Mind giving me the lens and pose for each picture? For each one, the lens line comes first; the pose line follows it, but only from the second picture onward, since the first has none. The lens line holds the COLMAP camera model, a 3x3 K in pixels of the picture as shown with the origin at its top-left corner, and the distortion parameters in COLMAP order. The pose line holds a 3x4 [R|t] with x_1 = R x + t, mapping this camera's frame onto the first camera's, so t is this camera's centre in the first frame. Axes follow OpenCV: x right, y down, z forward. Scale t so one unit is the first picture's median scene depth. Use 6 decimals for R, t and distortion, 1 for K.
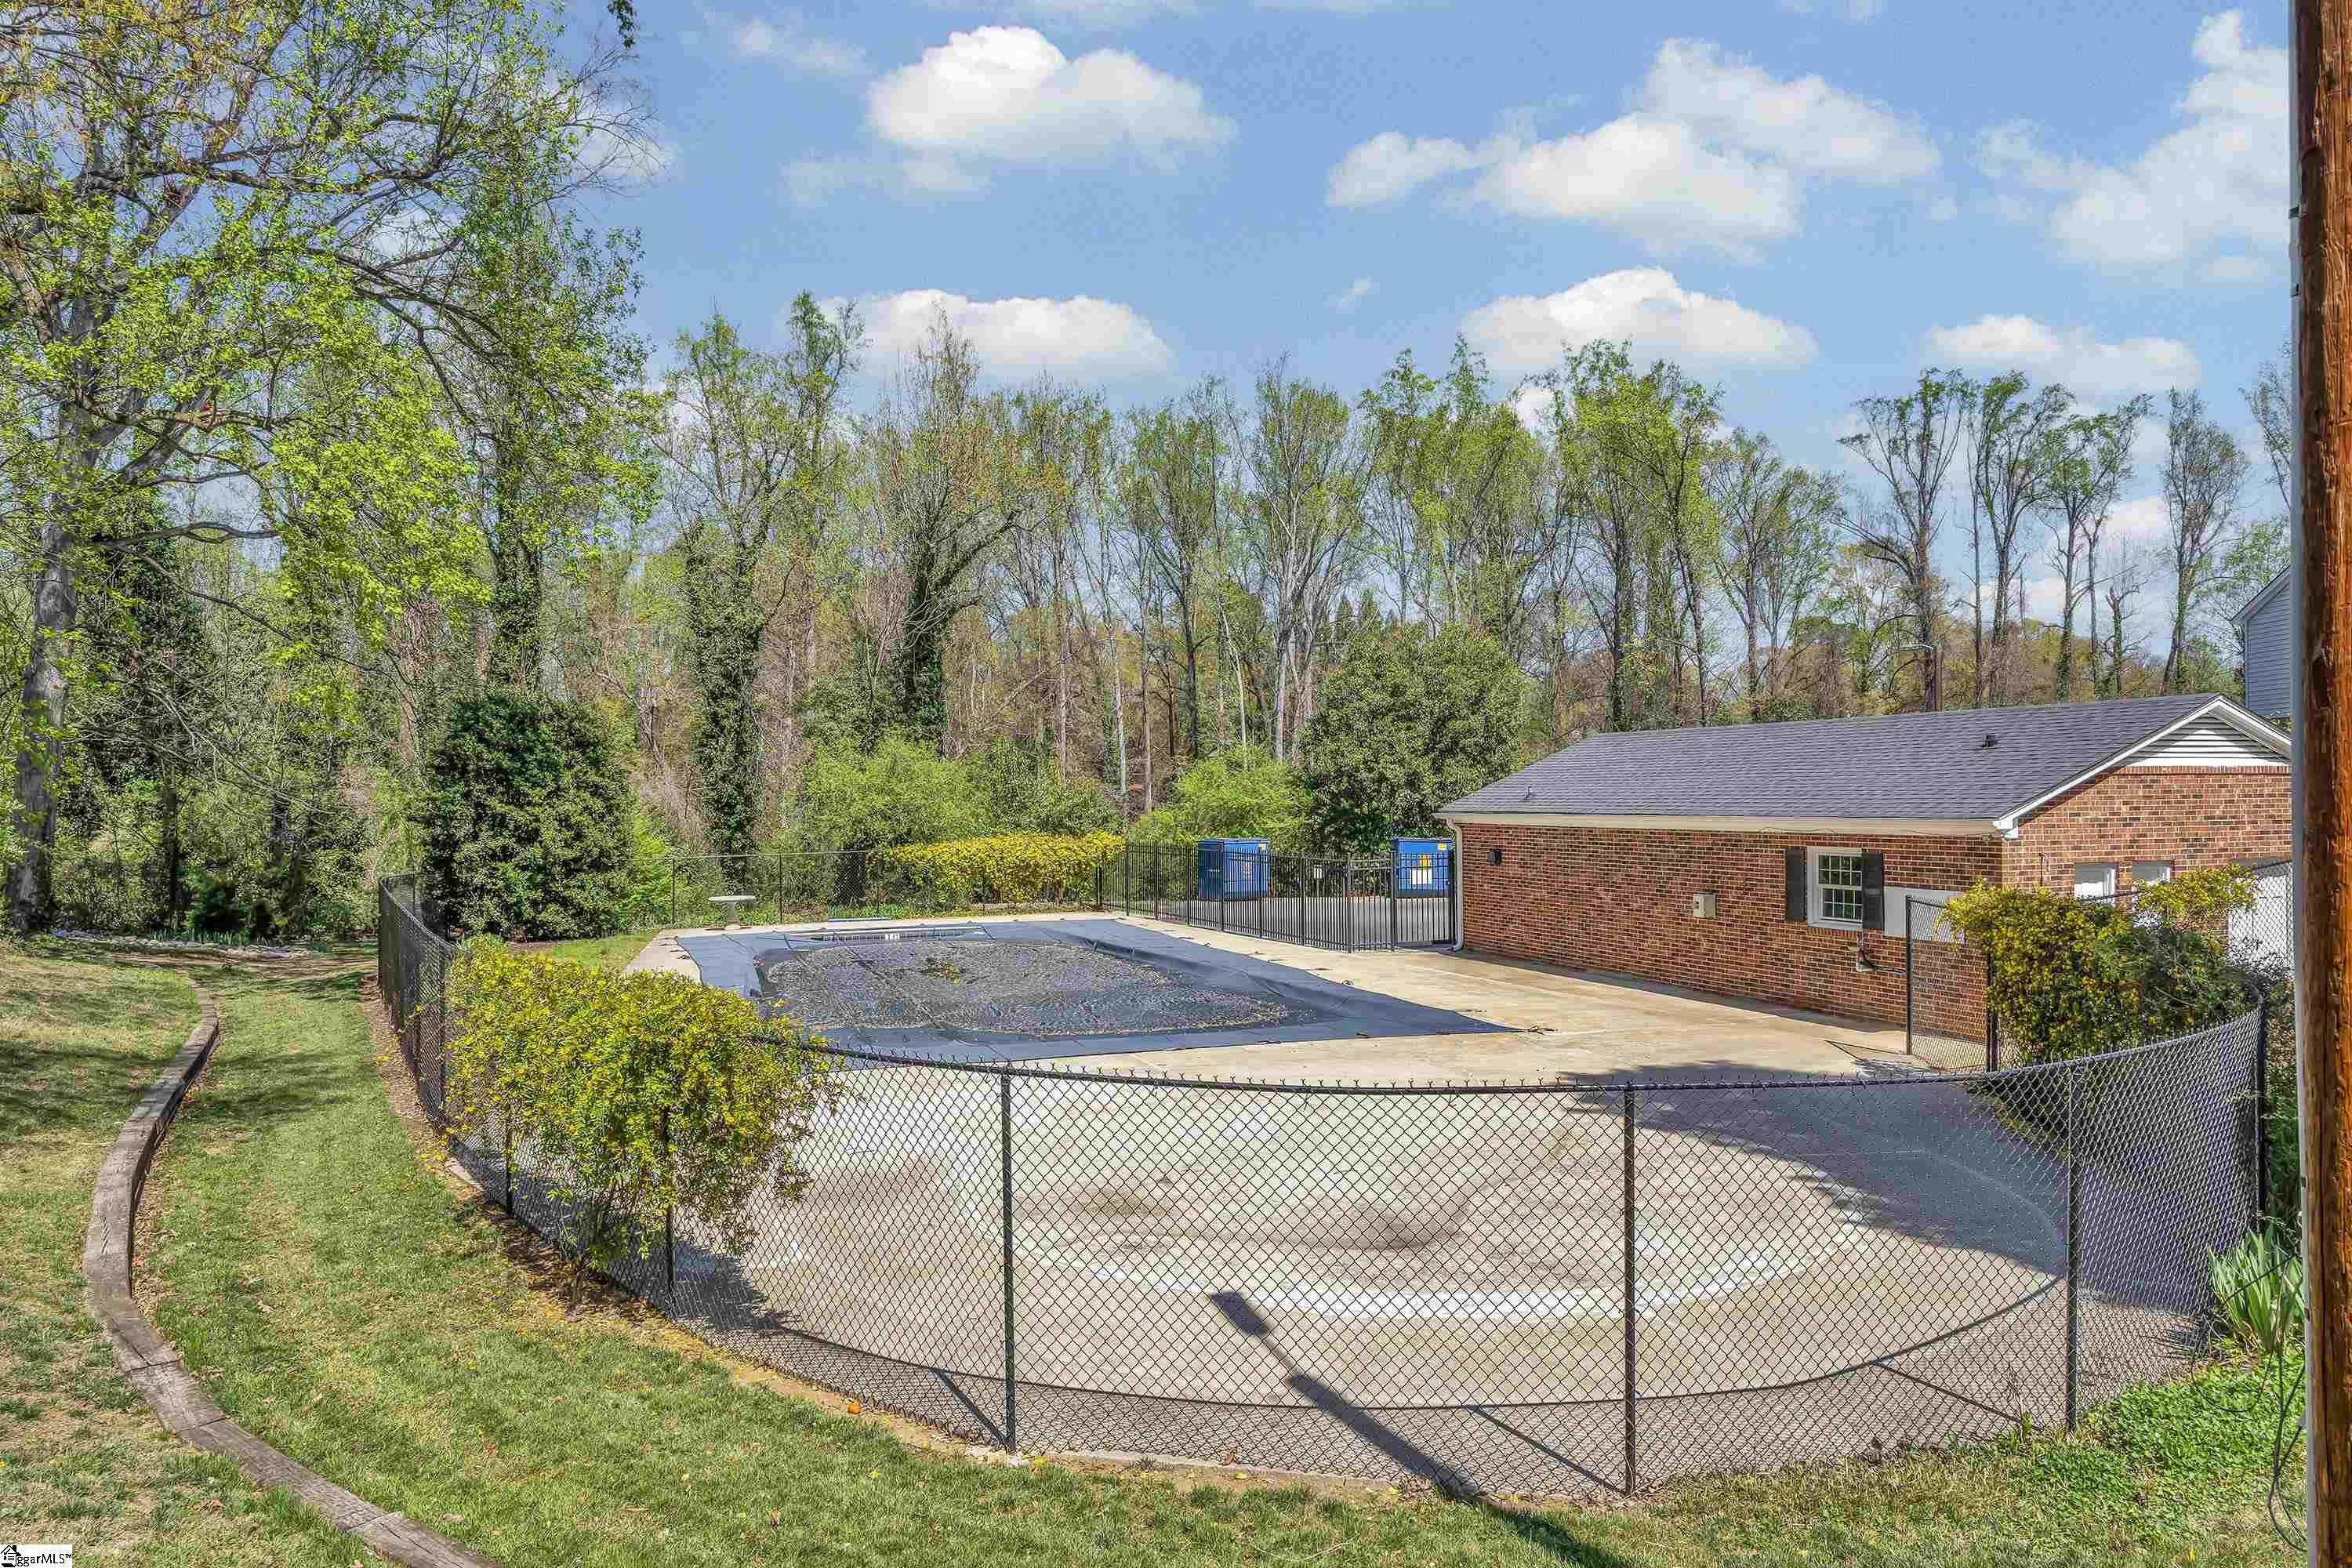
lens RADIAL K [[1664.2, 0, 1176.0], [0, 1664.2, 784.0], [0, 0, 1]] dist [-0.001584, -0.000840]
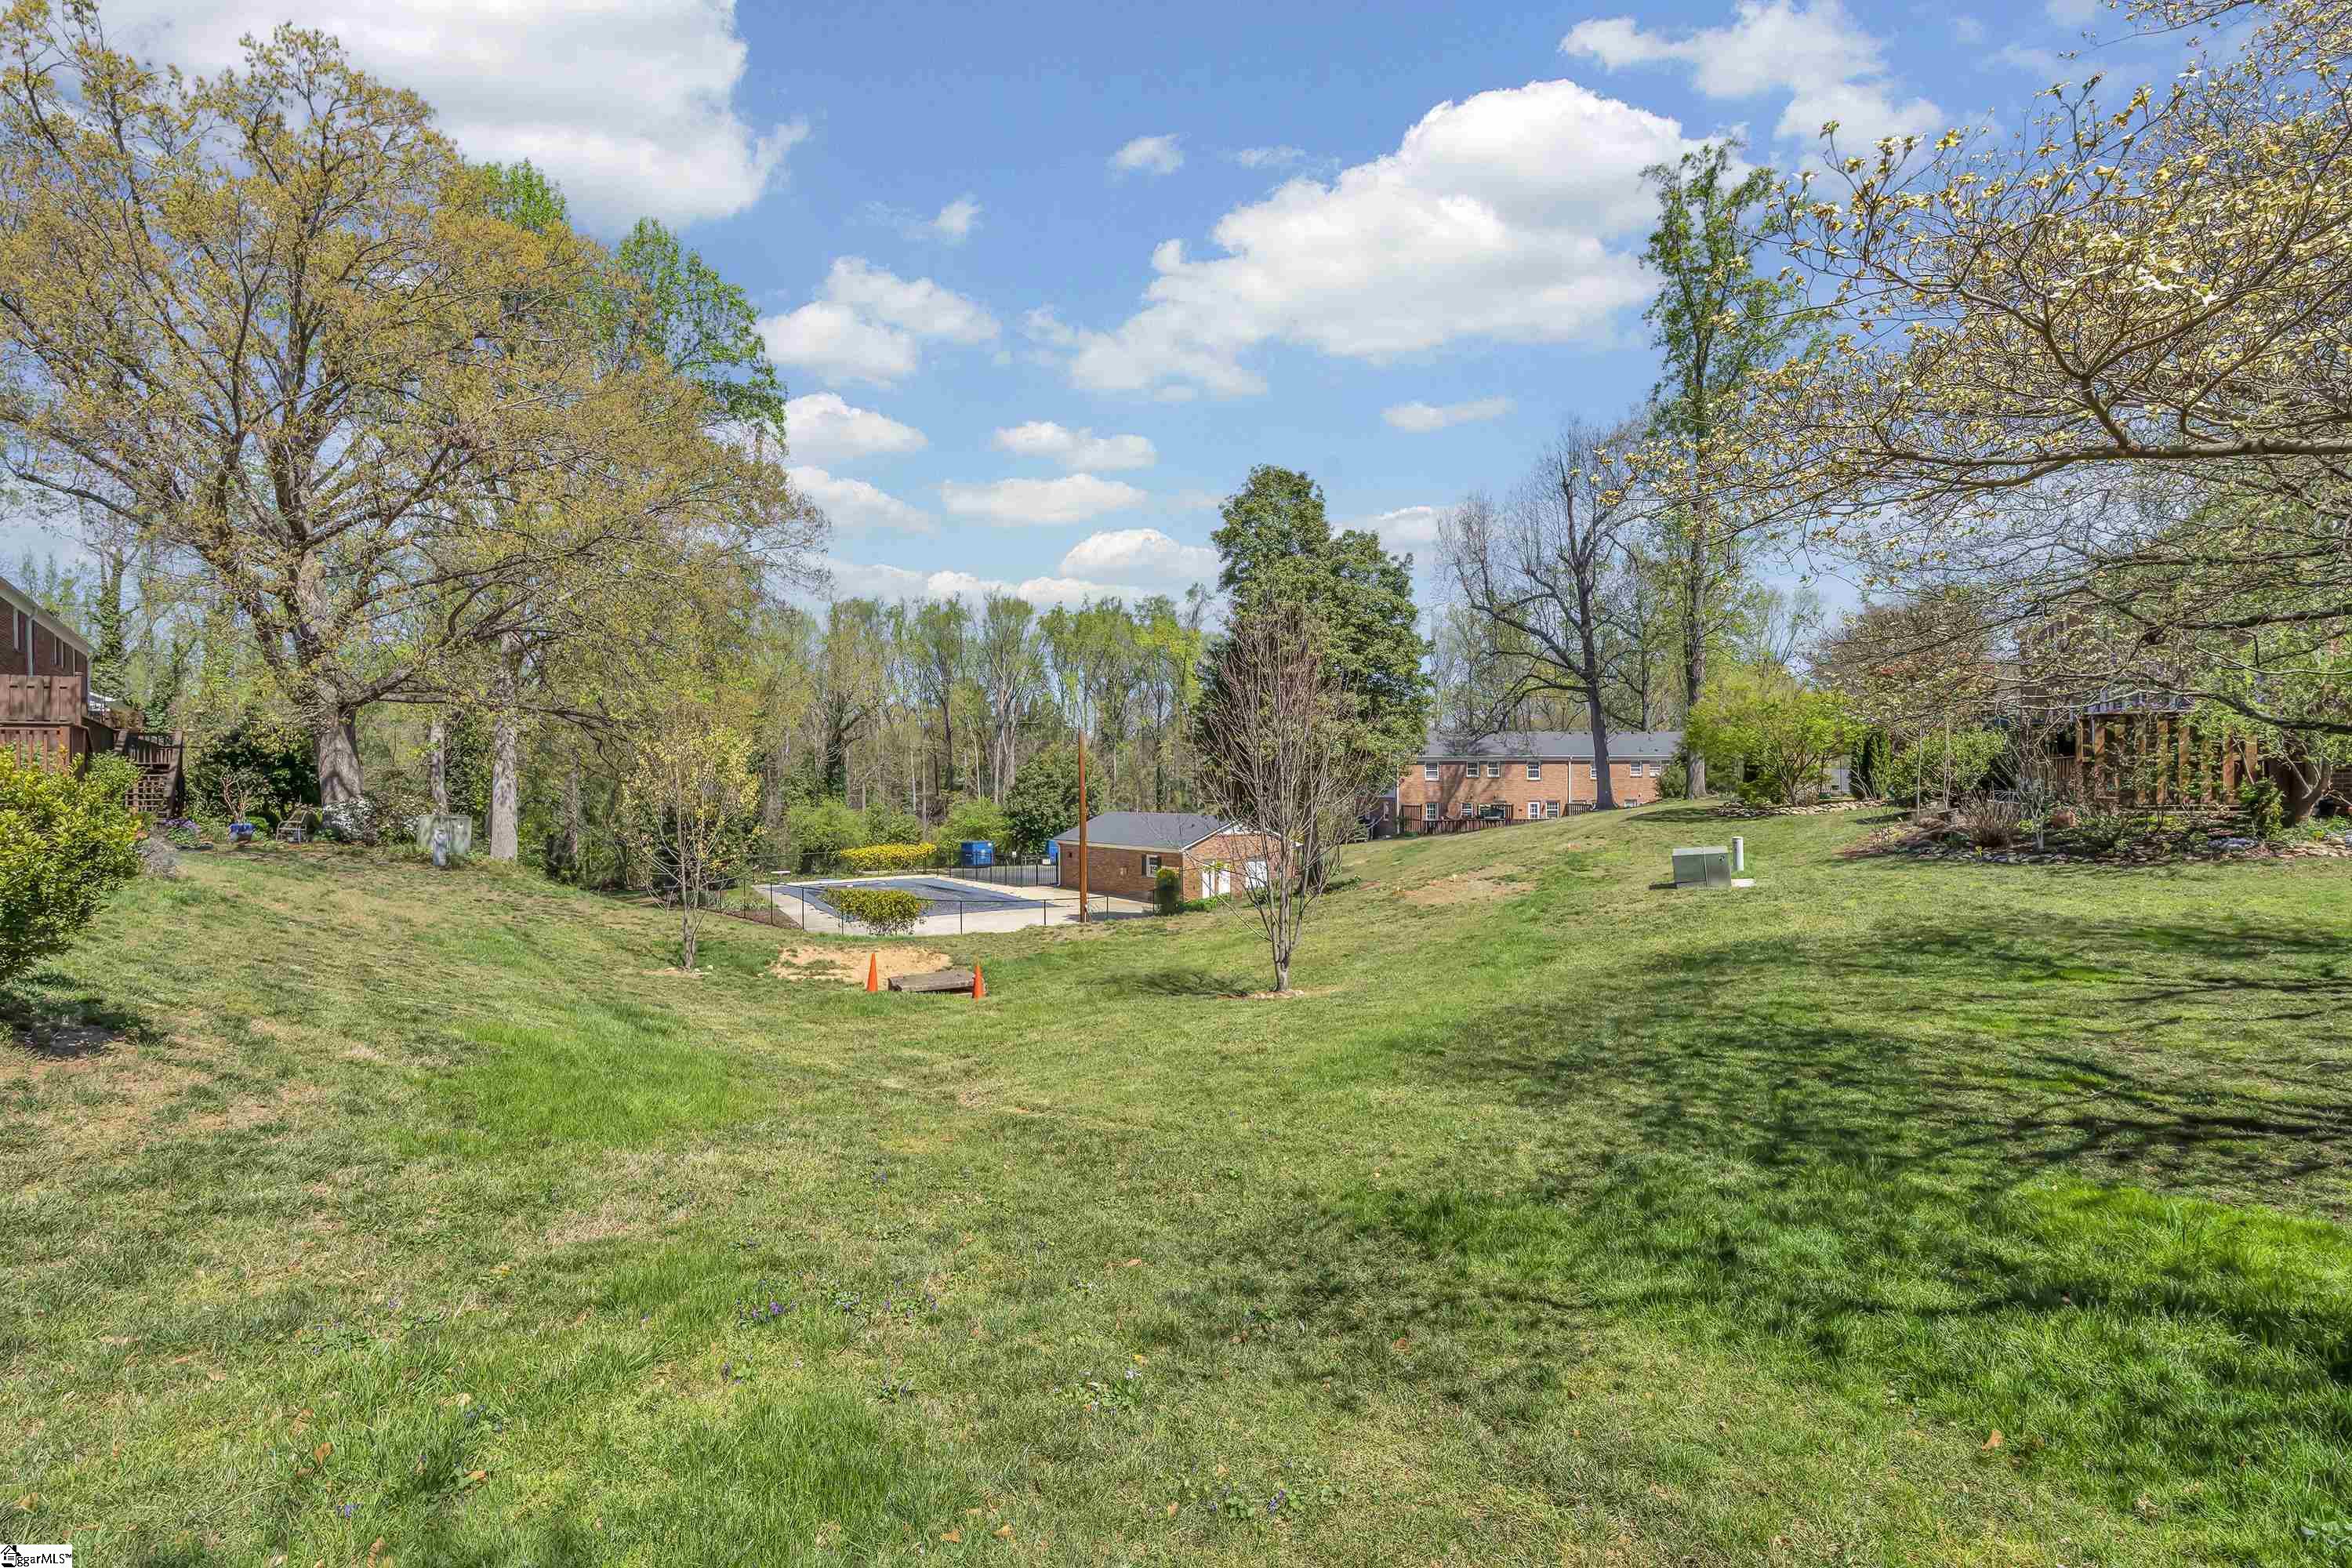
lens RADIAL K [[1050.4, 0, 1178.4], [0, 1050.4, 787.0], [0, 0, 1]] dist [-0.003586, -0.001117]
pose [[0.972728, 0.001641, 0.231944, -0.030388], [-0.001216, 0.999997, -0.001977, -0.038334], [-0.231946, 0.001641, 0.972727, -0.459522]]
